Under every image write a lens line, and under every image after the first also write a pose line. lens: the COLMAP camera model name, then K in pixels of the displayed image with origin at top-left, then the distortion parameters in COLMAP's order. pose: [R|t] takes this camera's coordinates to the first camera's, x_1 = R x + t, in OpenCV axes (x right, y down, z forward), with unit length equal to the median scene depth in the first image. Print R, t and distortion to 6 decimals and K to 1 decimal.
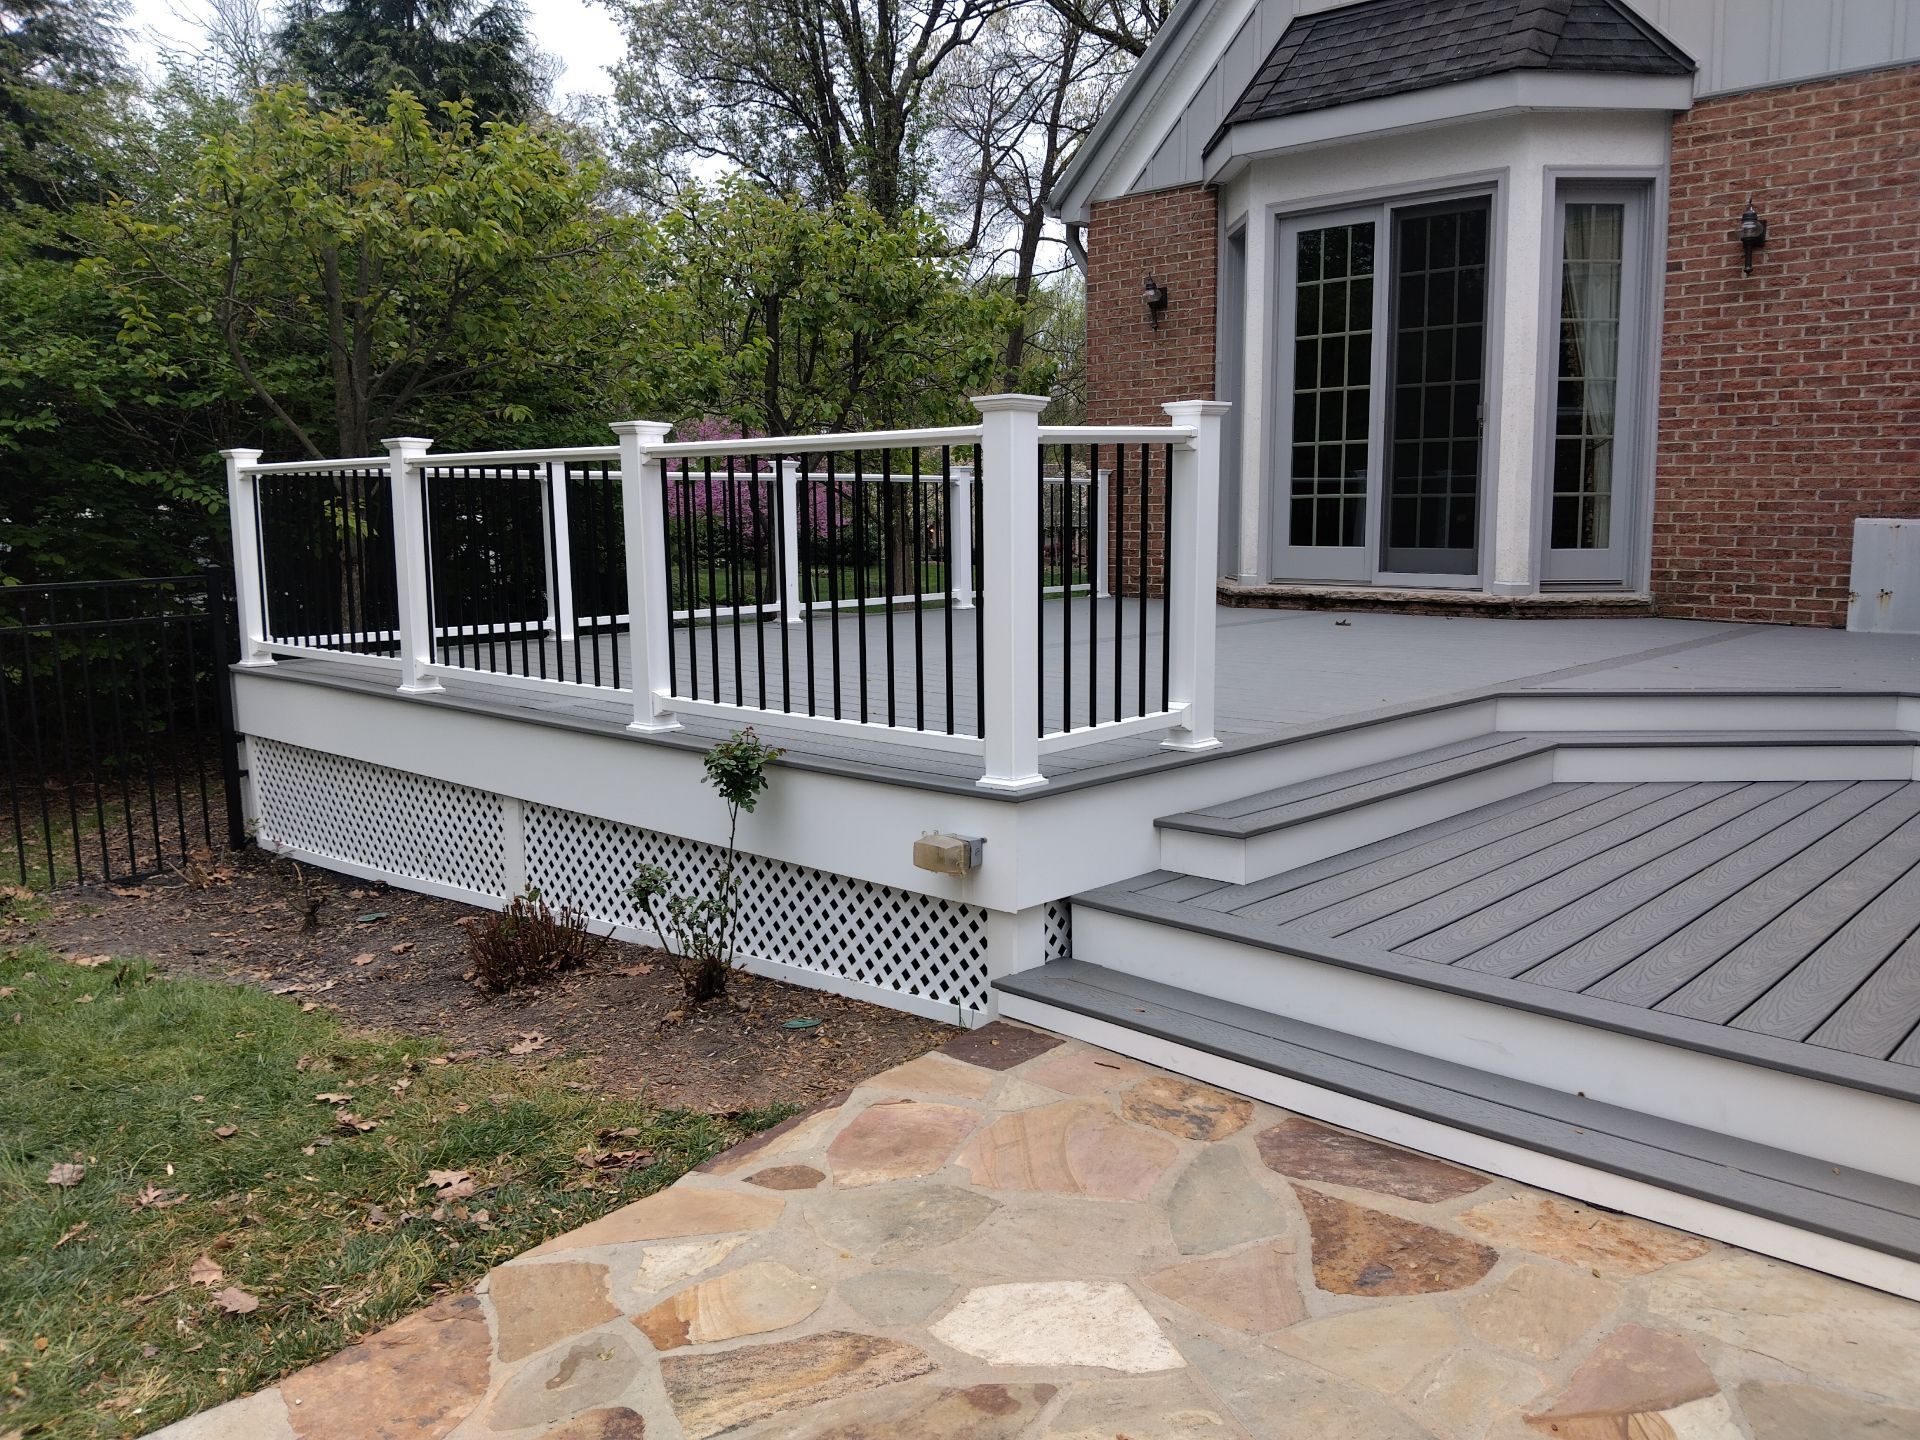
lens RADIAL K [[1473.8, 0, 957.9], [0, 1473.8, 718.5], [0, 0, 1]] dist [0.013327, -0.072986]
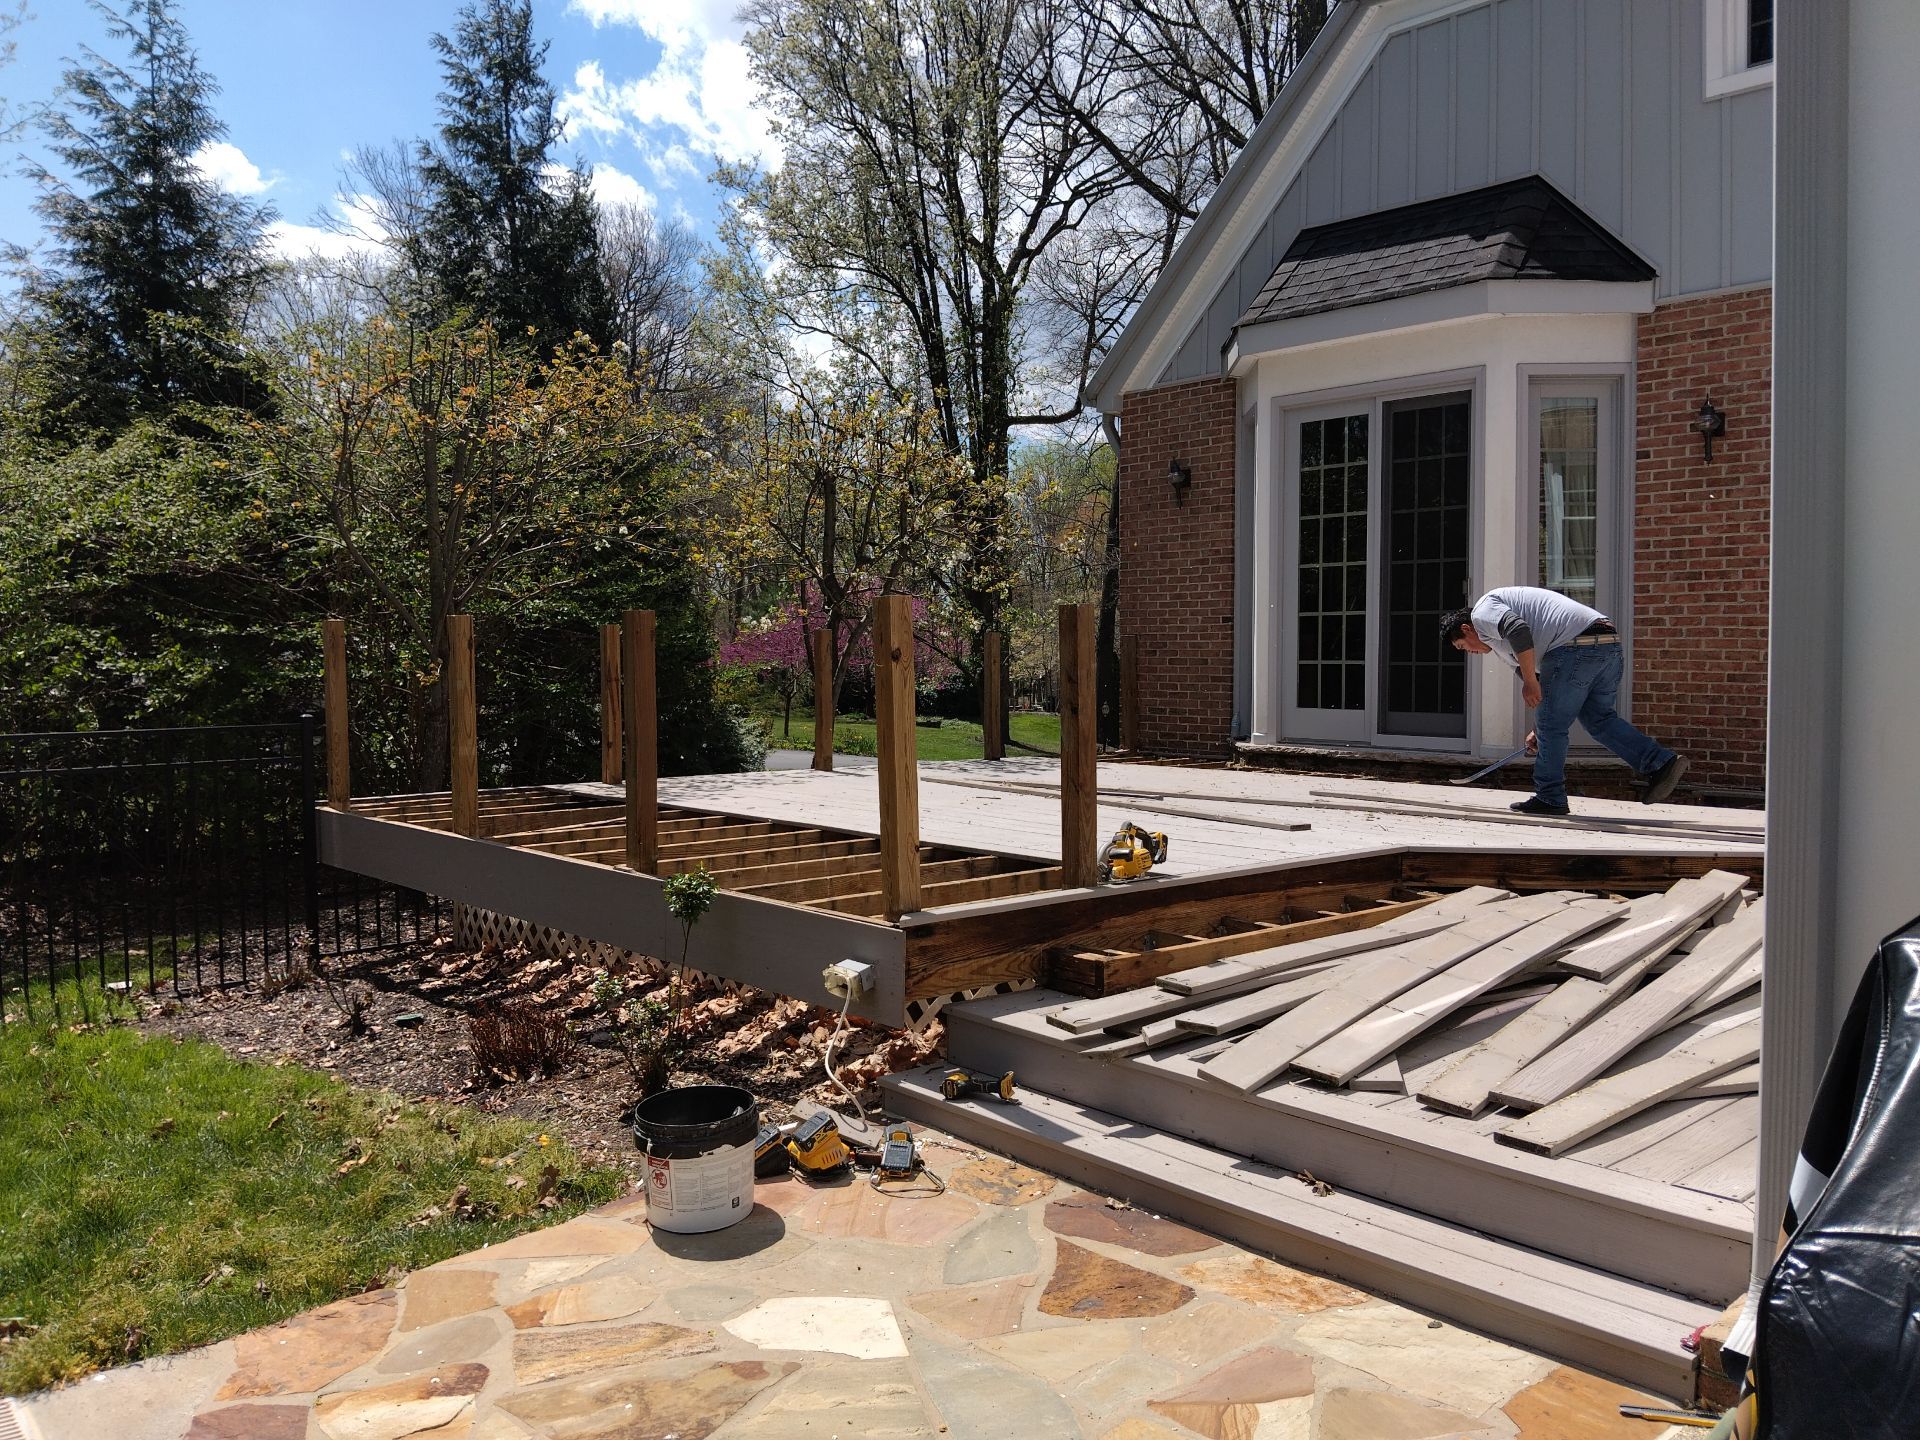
lens RADIAL K [[1466.2, 0, 954.4], [0, 1466.2, 716.8], [0, 0, 1]] dist [0.057962, -0.170888]
pose [[0.996572, 0.013642, -0.081593, 0.078222], [-0.021975, 0.994530, -0.102117, 0.003688], [0.079754, 0.103560, 0.991421, -0.088538]]
